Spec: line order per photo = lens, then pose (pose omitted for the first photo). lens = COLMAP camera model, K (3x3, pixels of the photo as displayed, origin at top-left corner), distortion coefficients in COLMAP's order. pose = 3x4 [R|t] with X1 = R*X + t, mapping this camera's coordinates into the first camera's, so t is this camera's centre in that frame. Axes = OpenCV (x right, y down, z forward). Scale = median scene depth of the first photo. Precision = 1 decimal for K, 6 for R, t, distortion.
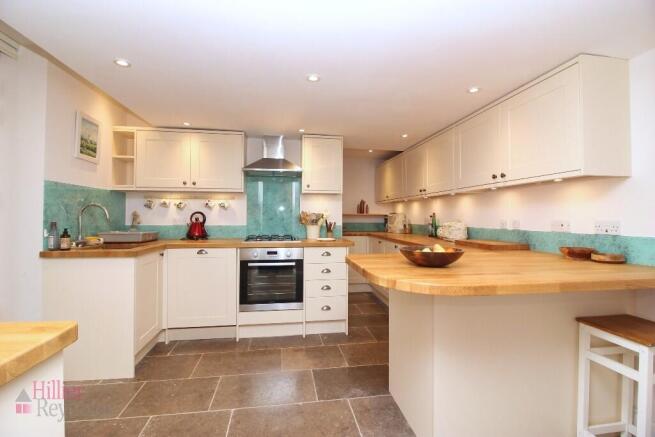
lens RADIAL K [[301.5, 0, 326.8], [0, 301.5, 217.9], [0, 0, 1]] dist [-0.009476, -0.001204]
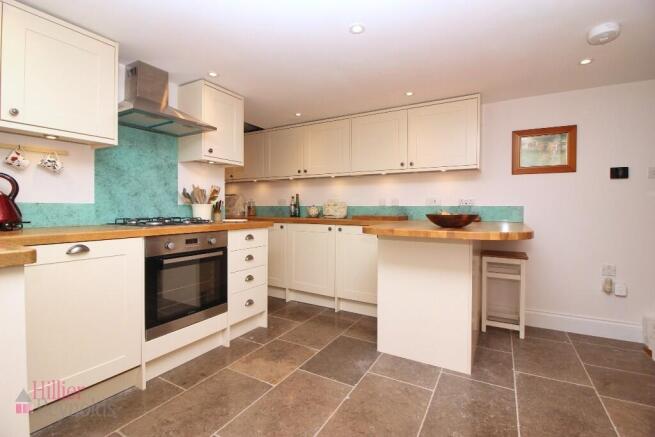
lens RADIAL K [[301.5, 0, 326.7], [0, 301.5, 216.4], [0, 0, 1]] dist [-0.009476, -0.001204]
pose [[0.624921, -0.022257, 0.780371, -0.527372], [0.000393, 0.999602, 0.028194, 0.040564], [-0.780688, -0.017312, 0.624681, 0.333617]]
